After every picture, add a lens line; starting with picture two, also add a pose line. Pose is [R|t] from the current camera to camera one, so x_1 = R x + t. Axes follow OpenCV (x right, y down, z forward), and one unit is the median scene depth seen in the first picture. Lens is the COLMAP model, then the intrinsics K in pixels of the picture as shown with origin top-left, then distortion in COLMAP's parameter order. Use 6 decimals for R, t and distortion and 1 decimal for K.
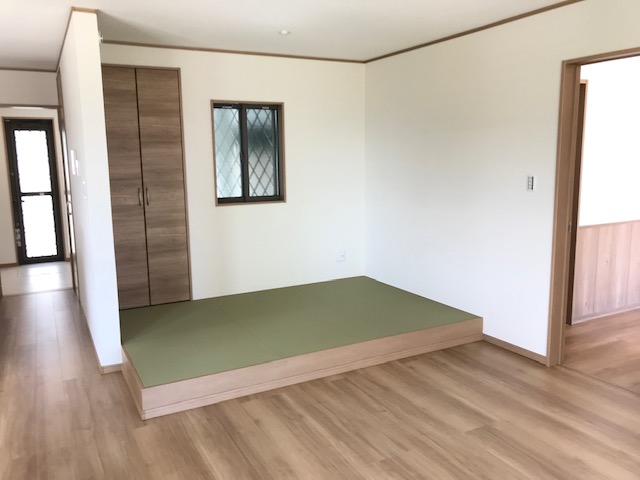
lens RADIAL K [[533.7, 0, 319.4], [0, 533.7, 239.7], [0, 0, 1]] dist [0.047388, -0.050685]
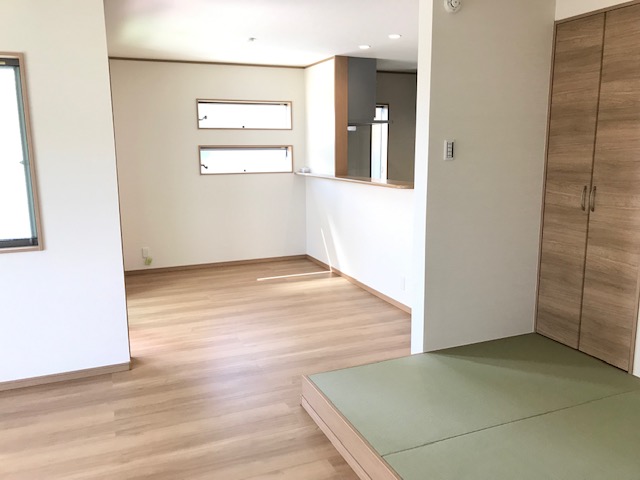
lens RADIAL K [[533.7, 0, 319.9], [0, 533.7, 238.7], [0, 0, 1]] dist [0.047388, -0.050685]
pose [[-0.097779, 0.193933, -0.976130, 0.407885], [-0.145959, 0.967429, 0.206825, -0.124525], [0.984447, 0.162698, -0.066288, 0.713510]]
